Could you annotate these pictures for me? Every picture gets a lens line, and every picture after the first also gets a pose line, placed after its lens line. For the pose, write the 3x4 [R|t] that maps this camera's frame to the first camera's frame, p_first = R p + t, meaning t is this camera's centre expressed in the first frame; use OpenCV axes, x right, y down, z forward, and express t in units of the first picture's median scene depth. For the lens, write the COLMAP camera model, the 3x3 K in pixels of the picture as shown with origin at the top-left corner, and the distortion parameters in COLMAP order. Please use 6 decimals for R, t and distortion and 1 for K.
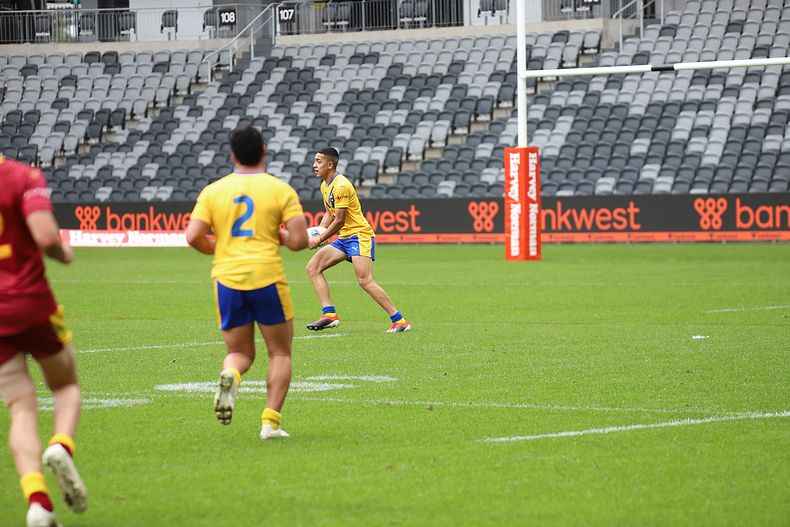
lens RADIAL K [[4145.6, 0, 394.7], [0, 4145.6, 264.2], [0, 0, 1]] dist [2.270252, 0.000000]
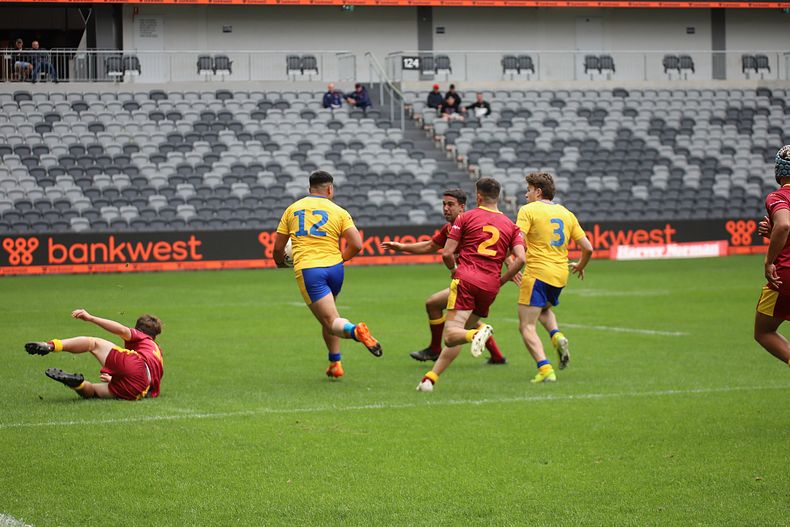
lens RADIAL K [[2840.8, 0, 395.2], [0, 2840.8, 263.3], [0, 0, 1]] dist [0.011062, 0.000000]
pose [[0.457520, -0.008232, 0.889161, -0.628248], [0.030943, 0.999499, -0.006669, 0.000041], [-0.888661, 0.030565, 0.457545, 0.568125]]
